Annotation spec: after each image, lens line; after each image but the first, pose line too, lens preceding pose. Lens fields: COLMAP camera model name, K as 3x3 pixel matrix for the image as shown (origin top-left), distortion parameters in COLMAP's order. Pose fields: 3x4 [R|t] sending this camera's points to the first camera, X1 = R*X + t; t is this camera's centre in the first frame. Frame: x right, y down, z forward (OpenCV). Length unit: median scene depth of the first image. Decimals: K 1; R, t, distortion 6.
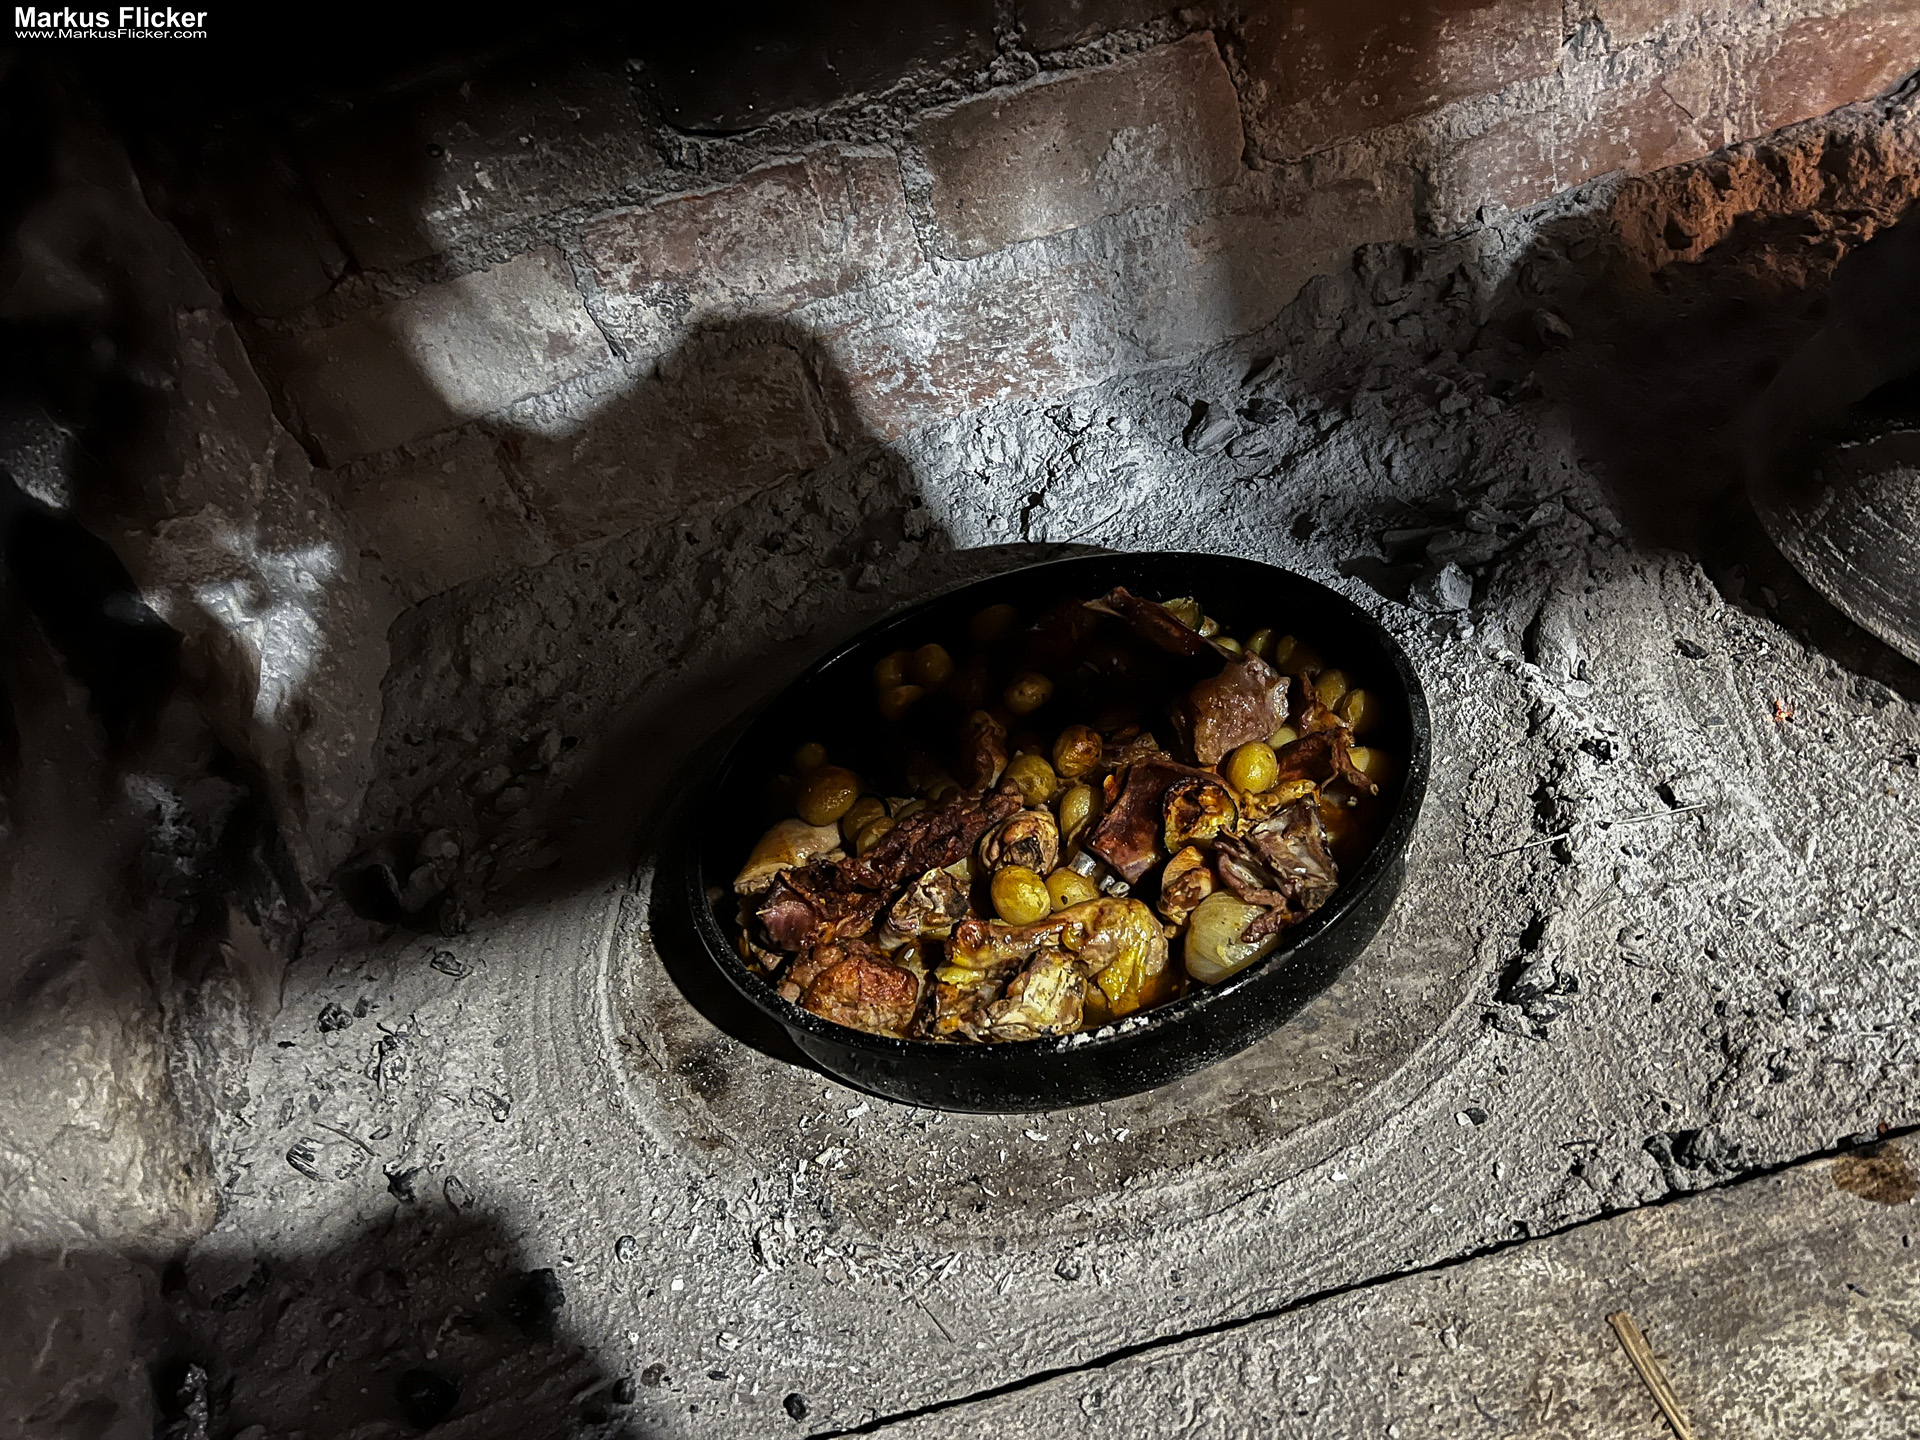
lens RADIAL K [[1482.8, 0, 960.0], [0, 1482.8, 720.0], [0, 0, 1]] dist [-0.023014, 0.013610]
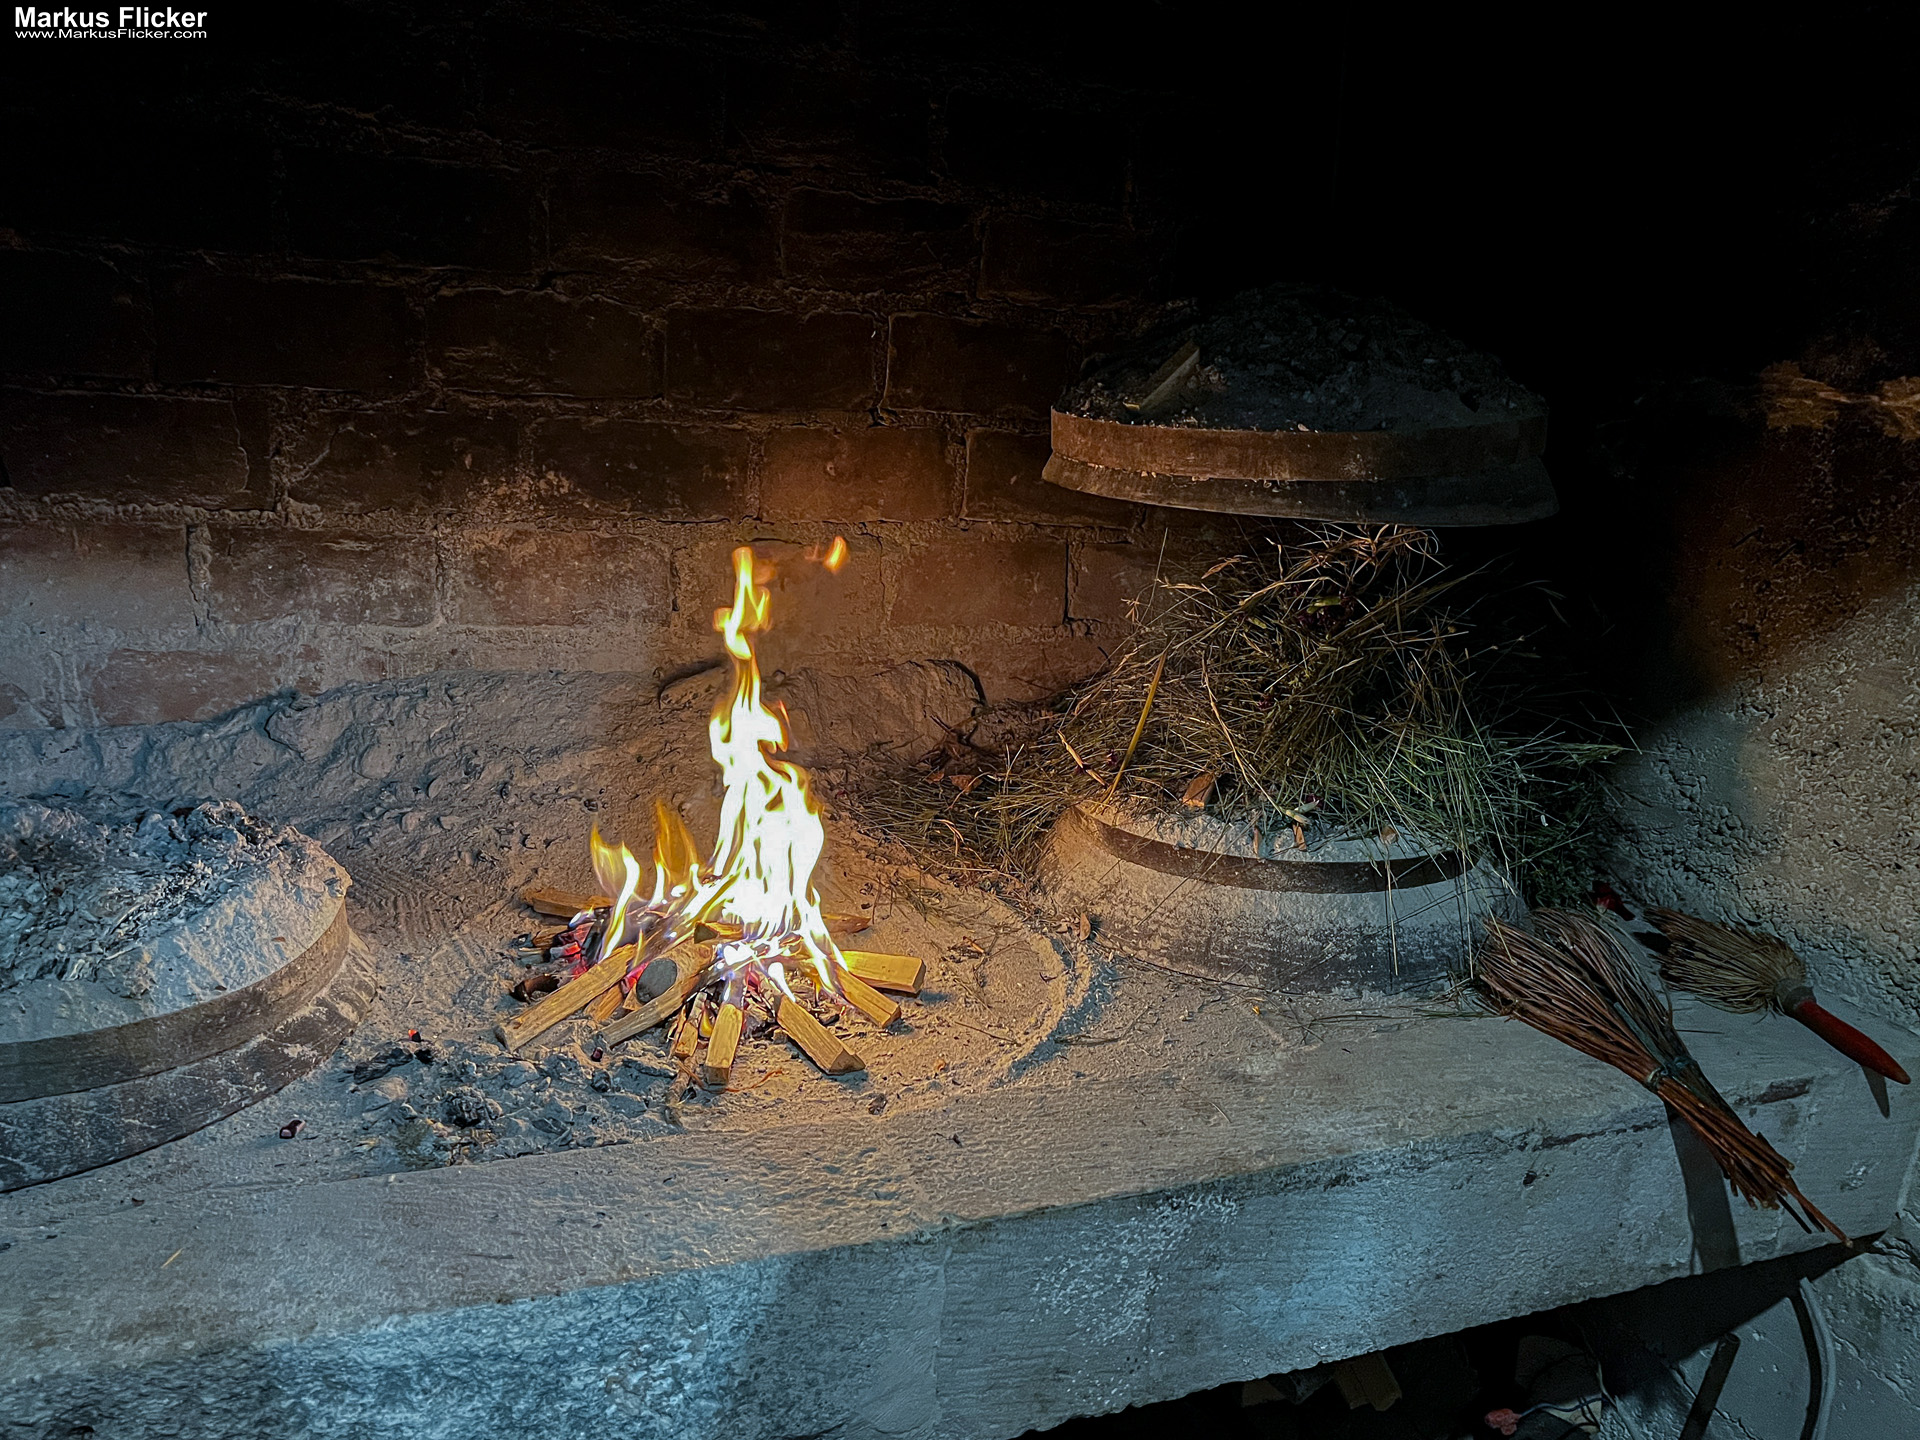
lens RADIAL K [[1468.8, 0, 967.3], [0, 1468.8, 735.6], [0, 0, 1]] dist [-0.016077, 0.023826]
pose [[0.913761, 0.260975, 0.311339, 0.883100], [-0.119295, 0.904955, -0.408443, 0.049067], [-0.388341, 0.336079, 0.858046, -0.421263]]
